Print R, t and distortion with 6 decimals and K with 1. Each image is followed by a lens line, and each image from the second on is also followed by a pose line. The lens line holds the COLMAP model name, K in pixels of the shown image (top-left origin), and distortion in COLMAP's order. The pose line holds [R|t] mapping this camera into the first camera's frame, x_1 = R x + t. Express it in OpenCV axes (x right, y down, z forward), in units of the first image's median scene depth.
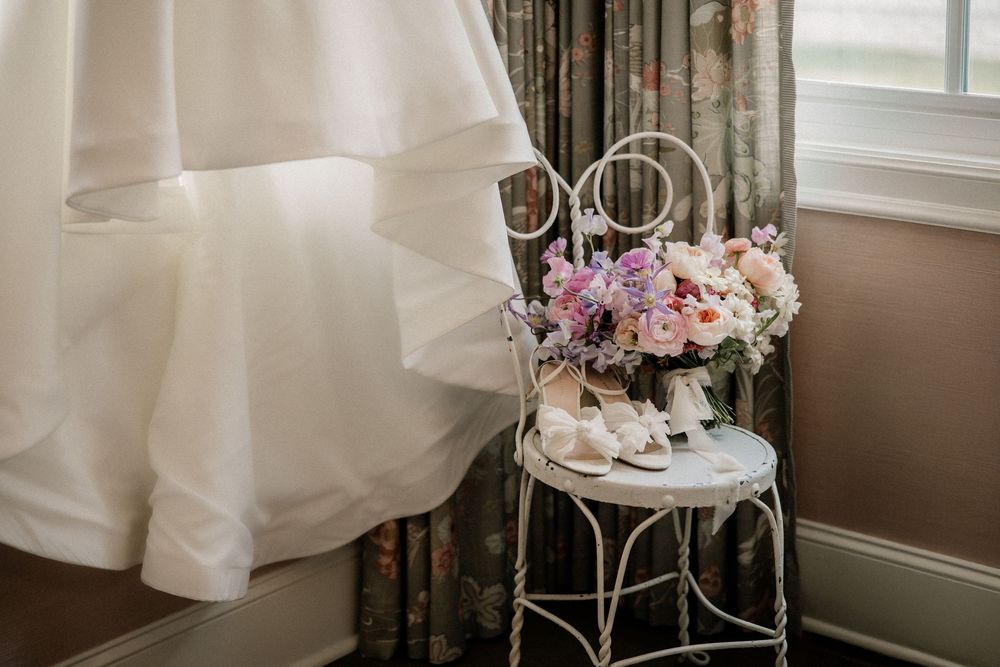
lens RADIAL K [[1825.8, 0, 483.3], [0, 1825.8, 218.0], [0, 0, 1]] dist [0.007386, 0.000000]
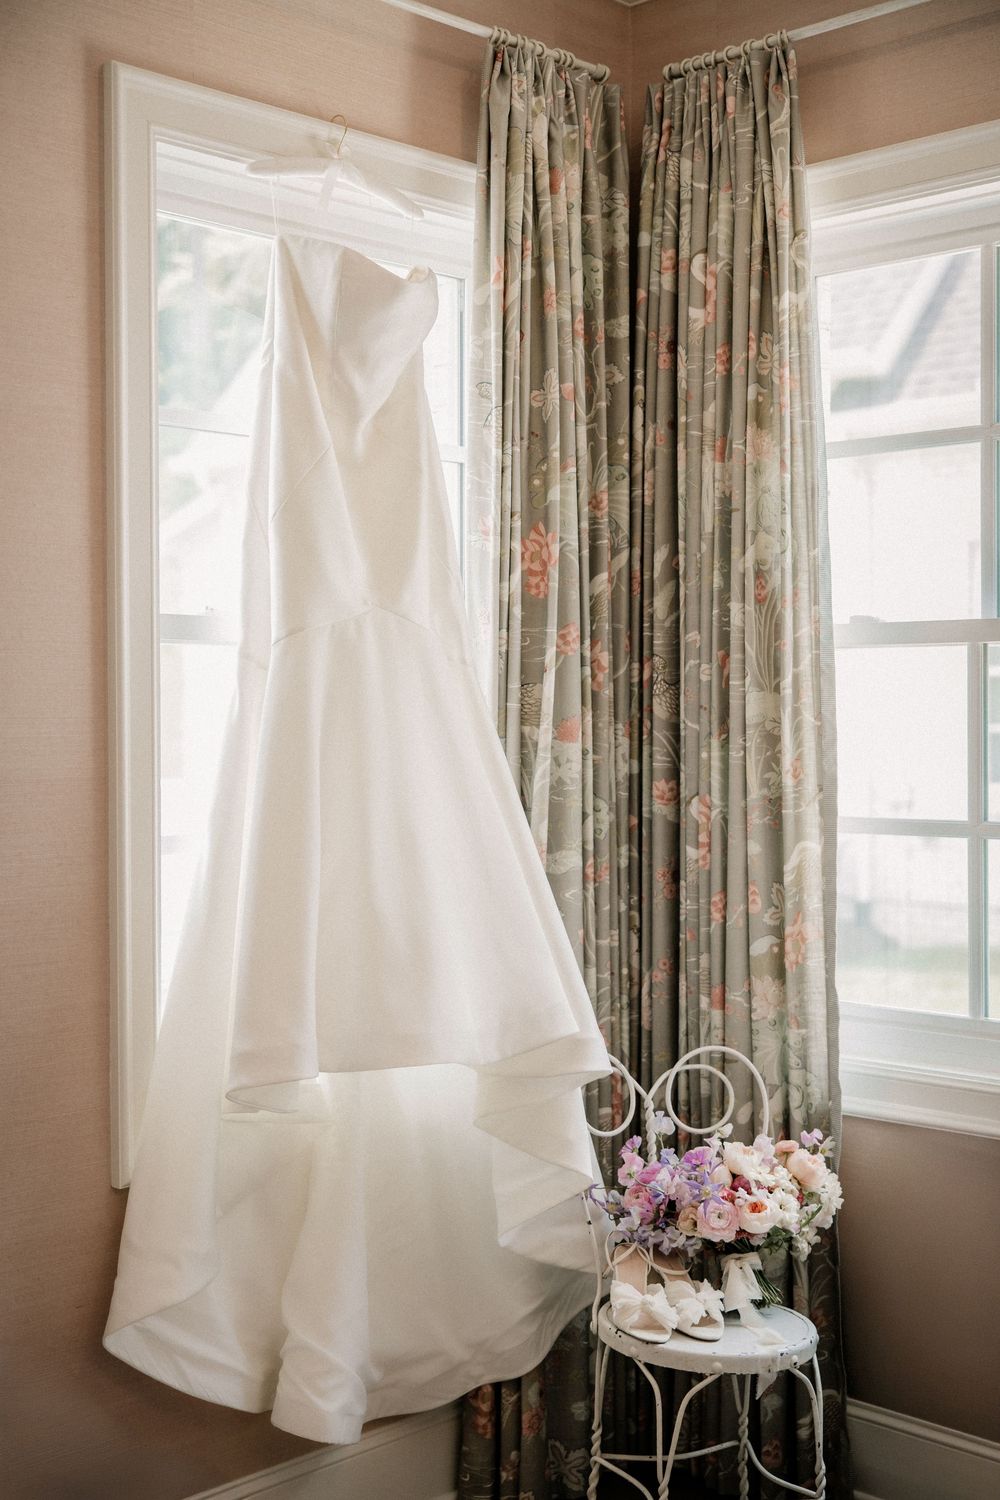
lens RADIAL K [[1977.9, 0, 470.4], [0, 1977.9, 725.0], [0, 0, 1]] dist [0.006748, 0.000000]
pose [[0.995827, 0.007882, -0.090925, 0.050694], [-0.025054, 0.981600, -0.189300, -0.005127], [0.087760, 0.190787, 0.977701, -0.307409]]
